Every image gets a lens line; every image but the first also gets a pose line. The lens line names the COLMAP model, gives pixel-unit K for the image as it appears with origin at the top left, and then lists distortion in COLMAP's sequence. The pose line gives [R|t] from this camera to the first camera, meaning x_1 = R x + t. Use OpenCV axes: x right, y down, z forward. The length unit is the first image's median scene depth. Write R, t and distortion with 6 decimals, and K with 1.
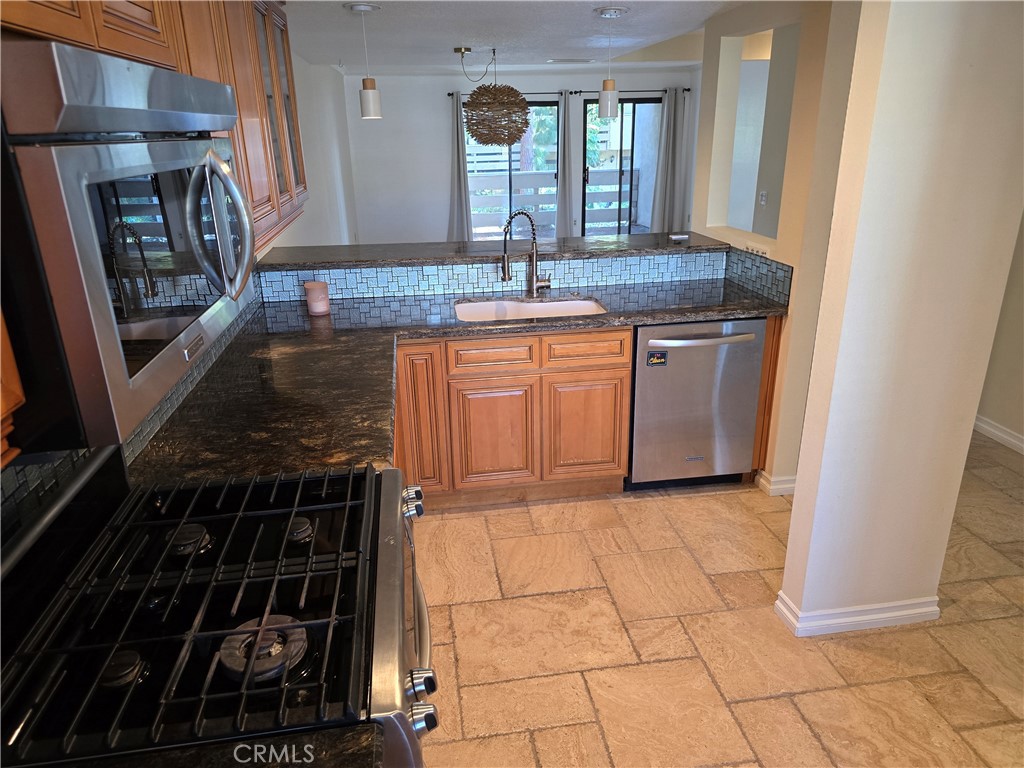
lens RADIAL K [[694.3, 0, 502.0], [0, 694.3, 379.5], [0, 0, 1]] dist [0.056060, -0.043686]
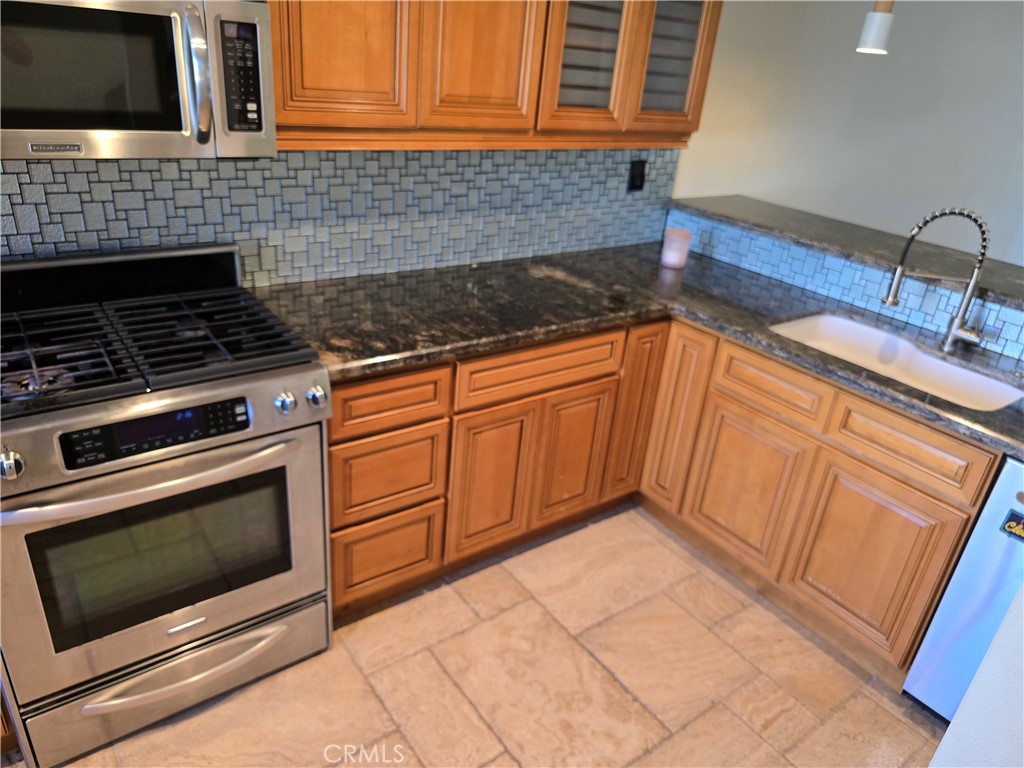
lens RADIAL K [[694.3, 0, 505.6], [0, 694.3, 389.6], [0, 0, 1]] dist [0.056060, -0.043686]
pose [[0.468864, 0.439622, -0.766094, 0.418637], [-0.390307, 0.881183, 0.266790, -0.117453], [0.792355, 0.173923, 0.584742, 0.362397]]
